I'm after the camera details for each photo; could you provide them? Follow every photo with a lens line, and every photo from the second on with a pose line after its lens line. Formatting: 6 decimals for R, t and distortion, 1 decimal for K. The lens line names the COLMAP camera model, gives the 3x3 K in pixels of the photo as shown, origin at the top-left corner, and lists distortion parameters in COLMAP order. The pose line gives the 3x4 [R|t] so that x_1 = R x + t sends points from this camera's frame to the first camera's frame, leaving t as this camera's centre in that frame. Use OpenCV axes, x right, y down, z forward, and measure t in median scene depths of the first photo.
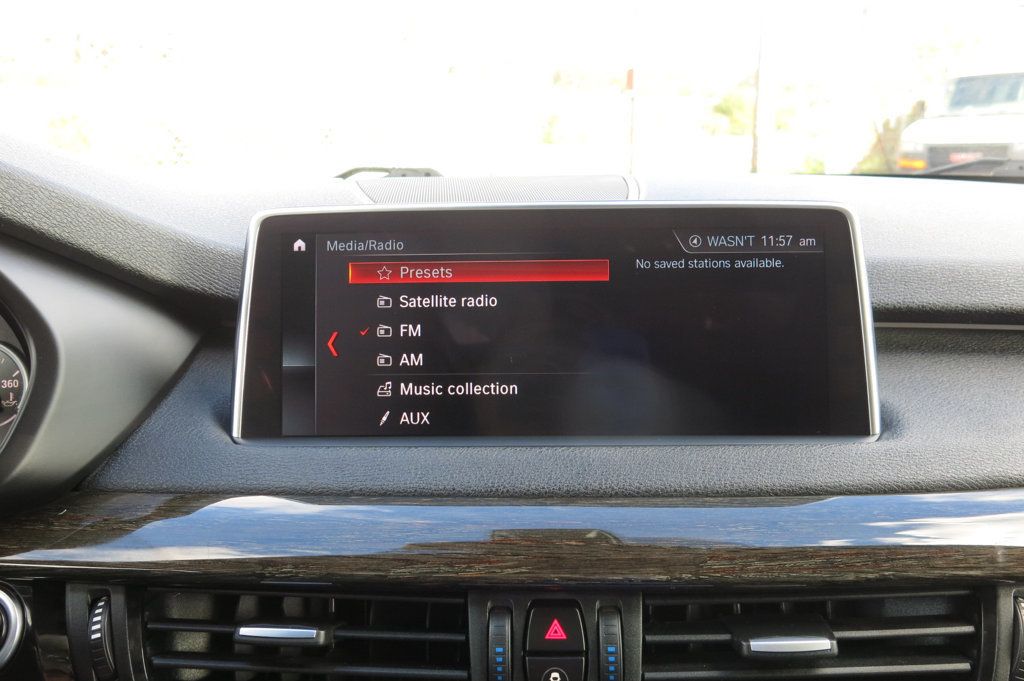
lens RADIAL K [[853.4, 0, 510.4], [0, 853.4, 348.4], [0, 0, 1]] dist [-0.021094, -0.002438]
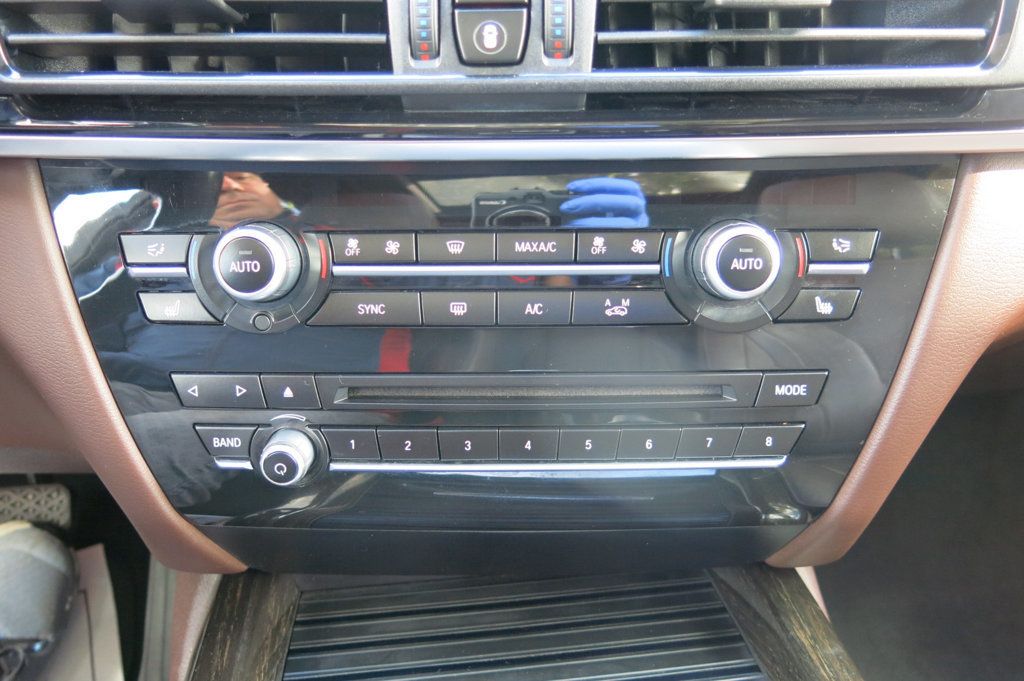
lens RADIAL K [[853.4, 0, 506.3], [0, 853.4, 344.3], [0, 0, 1]] dist [-0.021094, -0.002438]
pose [[0.999851, -0.004296, 0.016705, 0.047908], [-0.000407, 0.962332, 0.271877, 0.409687], [-0.017244, -0.271843, 0.962187, 0.104611]]
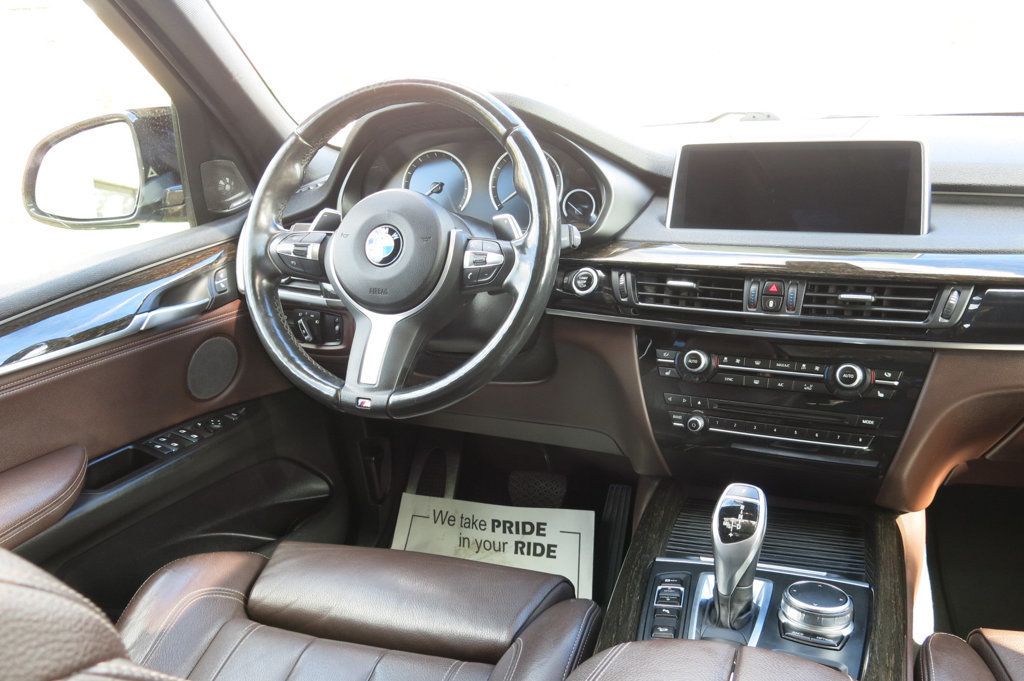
lens RADIAL K [[853.4, 0, 510.9], [0, 853.4, 341.0], [0, 0, 1]] dist [-0.021094, -0.002438]
pose [[0.906320, 0.089511, -0.413003, 0.424745], [-0.052393, 0.993570, 0.100364, 0.242189], [0.419331, -0.069323, 0.905183, -1.892156]]
